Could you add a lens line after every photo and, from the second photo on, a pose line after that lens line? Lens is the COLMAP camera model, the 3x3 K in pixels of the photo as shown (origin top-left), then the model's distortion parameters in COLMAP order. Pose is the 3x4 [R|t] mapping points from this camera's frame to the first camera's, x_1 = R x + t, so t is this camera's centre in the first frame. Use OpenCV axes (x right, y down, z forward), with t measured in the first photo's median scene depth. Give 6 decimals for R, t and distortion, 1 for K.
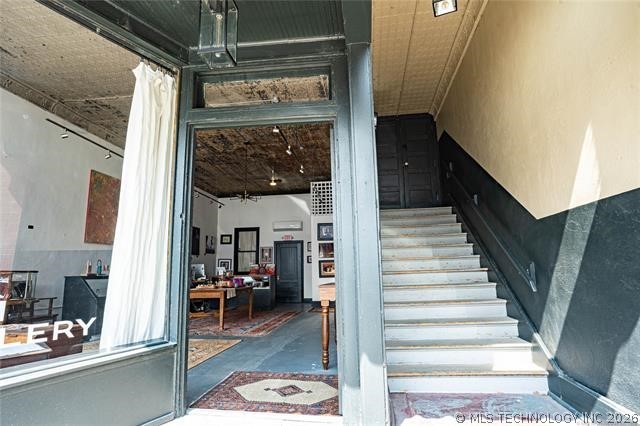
lens RADIAL K [[351.7, 0, 320.0], [0, 351.7, 213.0], [0, 0, 1]] dist [-0.053463, 0.038456]
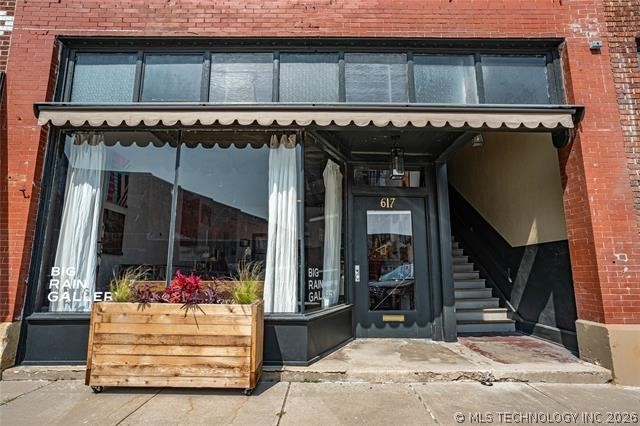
lens RADIAL K [[351.7, 0, 320.0], [0, 351.7, 213.0], [0, 0, 1]] dist [-0.053463, 0.038456]
pose [[0.988842, 0.056482, 0.137846, -0.634510], [-0.054940, 0.998377, -0.014966, -0.070686], [-0.138468, 0.007225, 0.990341, -0.712203]]
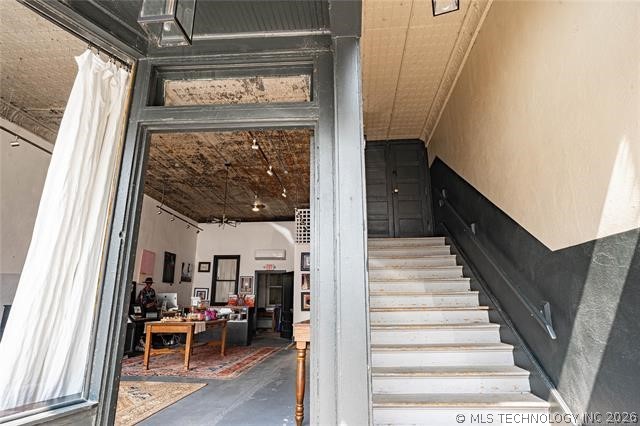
lens RADIAL K [[351.7, 0, 320.0], [0, 351.7, 213.0], [0, 0, 1]] dist [-0.053463, 0.038456]
pose [[0.998940, 0.030289, 0.034663, 0.020068], [-0.027182, 0.995851, -0.086841, 0.011125], [-0.037149, 0.085807, 0.995619, 0.127768]]
